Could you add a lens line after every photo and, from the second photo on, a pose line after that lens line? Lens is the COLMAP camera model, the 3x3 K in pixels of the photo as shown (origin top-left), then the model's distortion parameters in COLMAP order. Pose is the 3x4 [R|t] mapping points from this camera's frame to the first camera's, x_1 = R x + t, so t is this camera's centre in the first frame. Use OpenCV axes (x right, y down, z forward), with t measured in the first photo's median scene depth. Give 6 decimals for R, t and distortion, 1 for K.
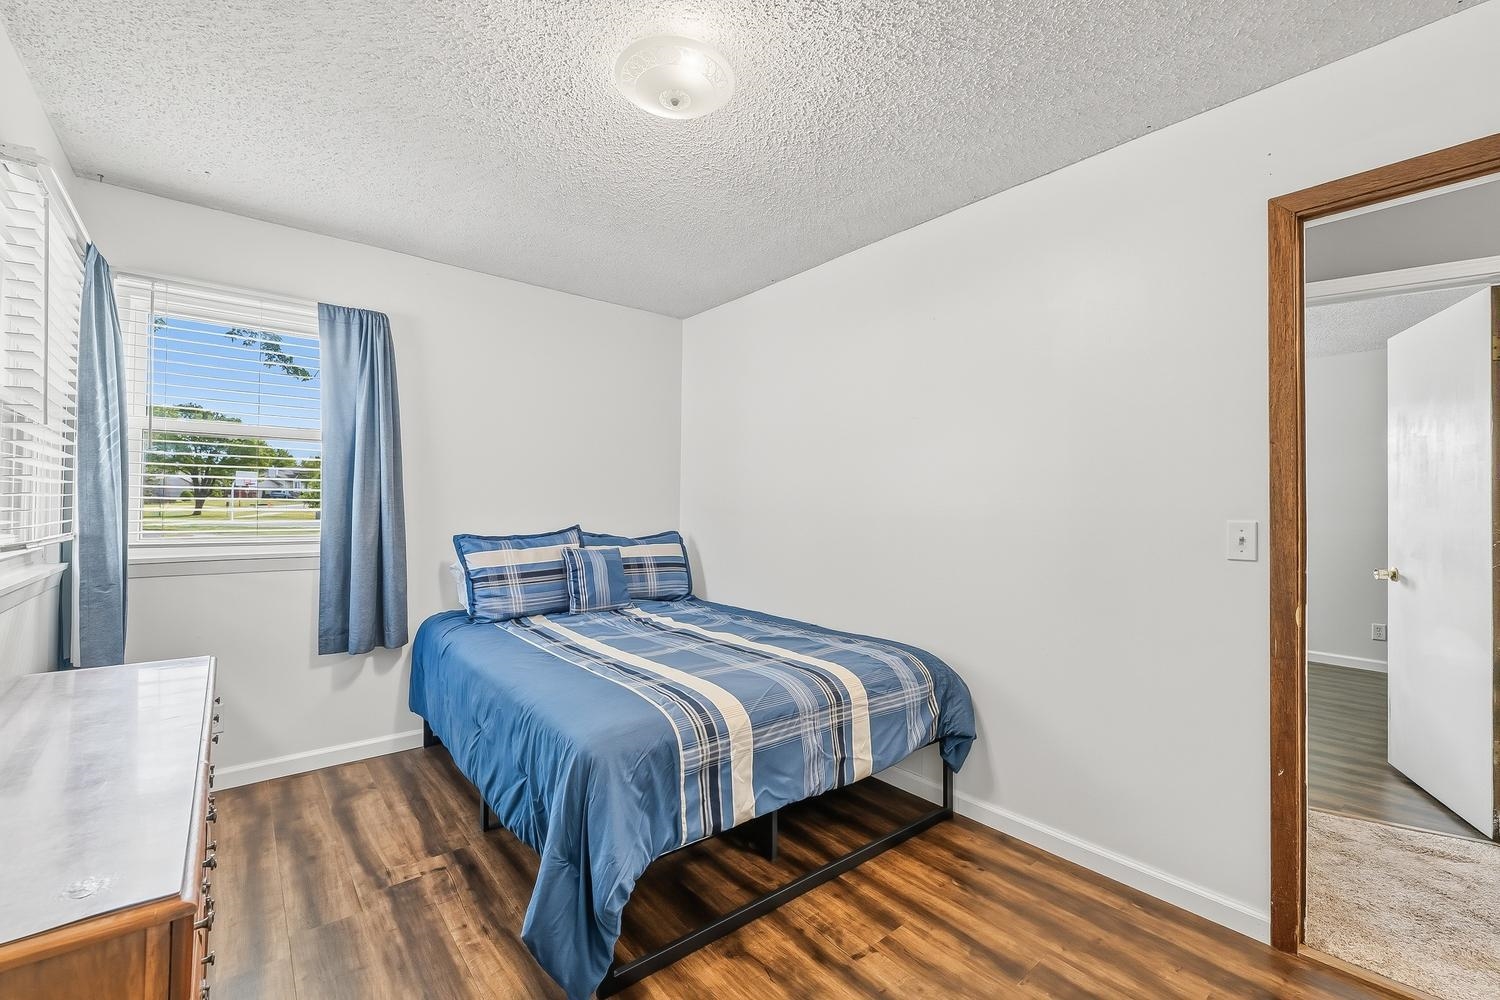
lens RADIAL K [[629.7, 0, 748.3], [0, 629.7, 505.7], [0, 0, 1]] dist [-0.001225, -0.000509]
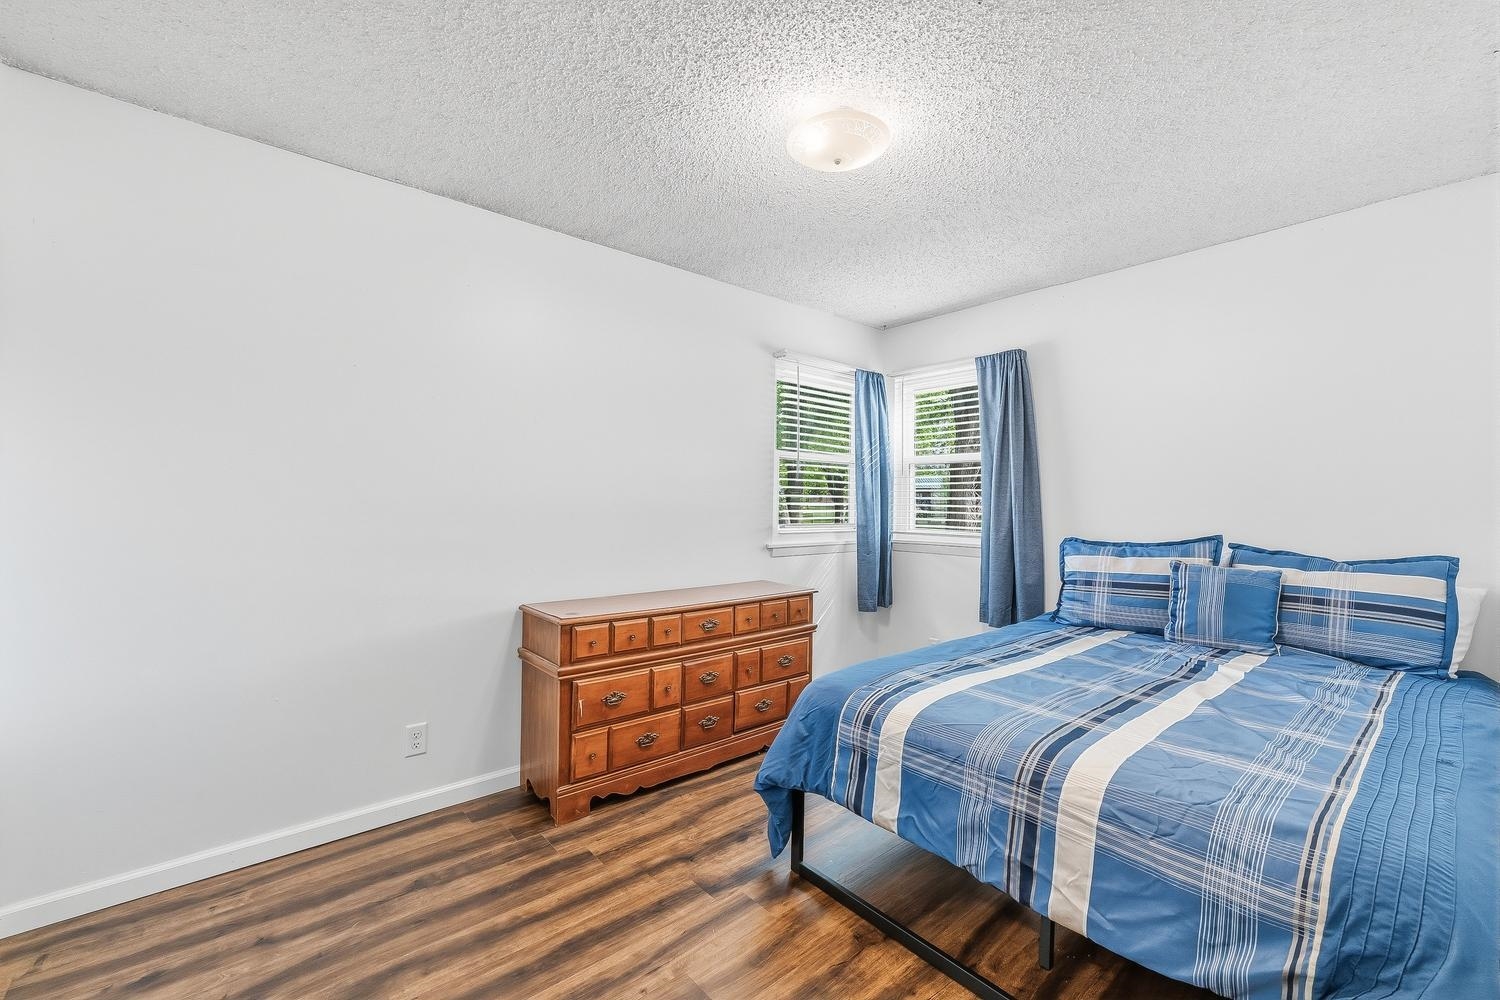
lens RADIAL K [[629.7, 0, 749.0], [0, 629.7, 503.1], [0, 0, 1]] dist [-0.001225, -0.000509]
pose [[-0.005483, -0.007716, -0.999955, 0.592868], [-0.006444, 0.999950, -0.007680, 0.000068], [0.999964, 0.006402, -0.005533, 0.473607]]
